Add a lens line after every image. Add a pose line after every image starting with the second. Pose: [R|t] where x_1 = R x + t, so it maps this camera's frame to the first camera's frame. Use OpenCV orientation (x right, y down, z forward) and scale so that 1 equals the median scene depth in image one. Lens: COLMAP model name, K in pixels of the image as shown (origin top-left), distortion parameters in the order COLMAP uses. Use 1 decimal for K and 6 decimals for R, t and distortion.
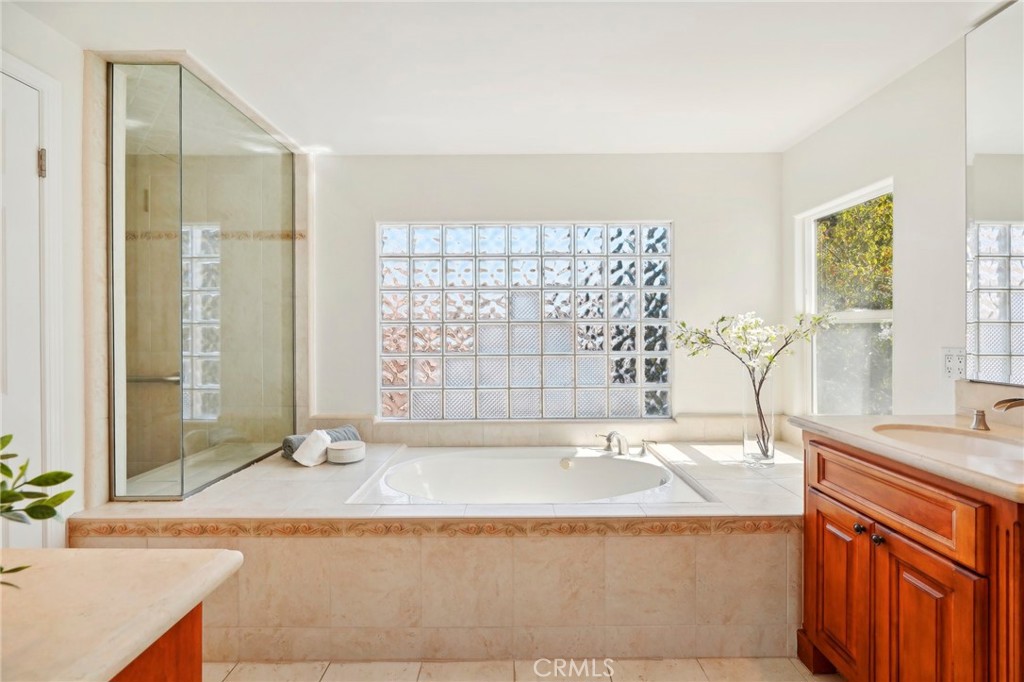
lens RADIAL K [[474.9, 0, 513.2], [0, 474.9, 332.0], [0, 0, 1]] dist [-0.001709, 0.000549]
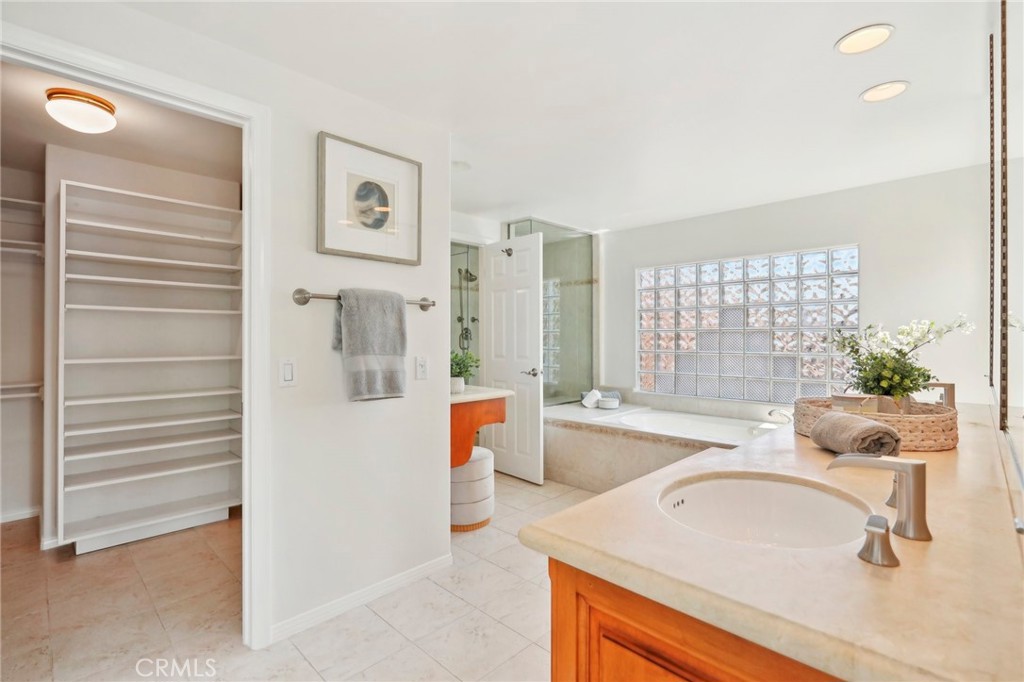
lens RADIAL K [[474.9, 0, 513.2], [0, 474.9, 332.0], [0, 0, 1]] dist [-0.001709, 0.000549]
pose [[0.719935, -0.003819, -0.694031, 0.545026], [-0.003855, 0.999947, -0.009502, 0.001385], [0.694030, 0.009516, 0.719883, -0.465193]]
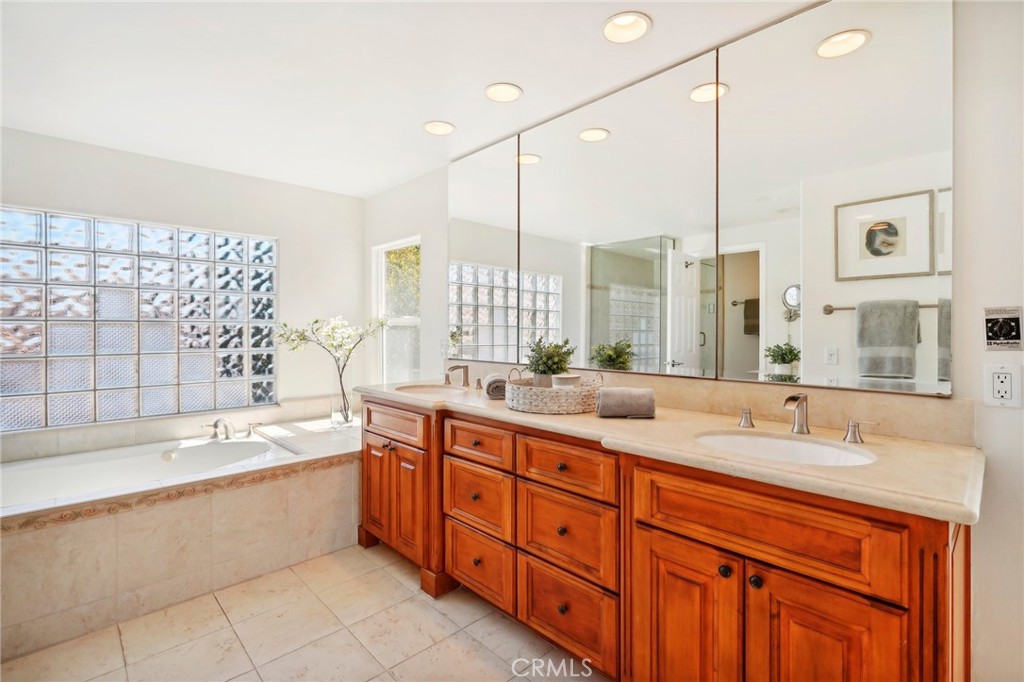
lens RADIAL K [[474.9, 0, 513.2], [0, 474.9, 332.0], [0, 0, 1]] dist [-0.001709, 0.000549]
pose [[0.725934, 0.000240, 0.687764, -0.054273], [-0.000900, 0.999999, 0.000601, 0.000427], [-0.687764, -0.001055, 0.725934, -0.273214]]
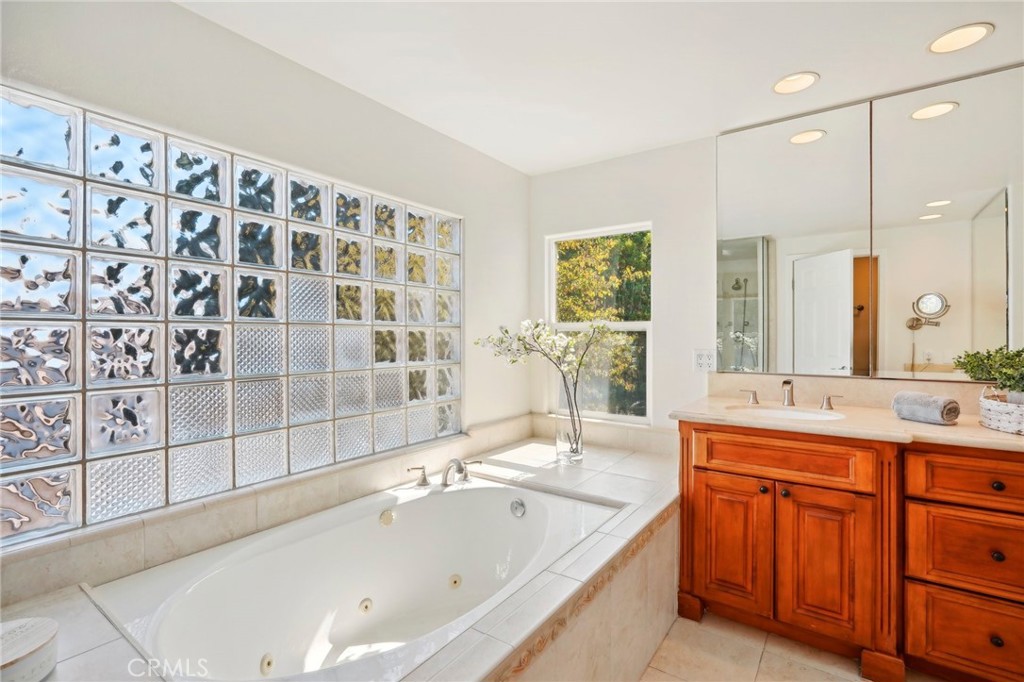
lens RADIAL K [[474.9, 0, 513.2], [0, 474.9, 332.0], [0, 0, 1]] dist [-0.001709, 0.000549]
pose [[0.580345, 0.007364, 0.814337, -0.359498], [0.000707, 0.999954, -0.009547, -0.003955], [-0.814370, 0.006116, 0.580313, 0.388271]]
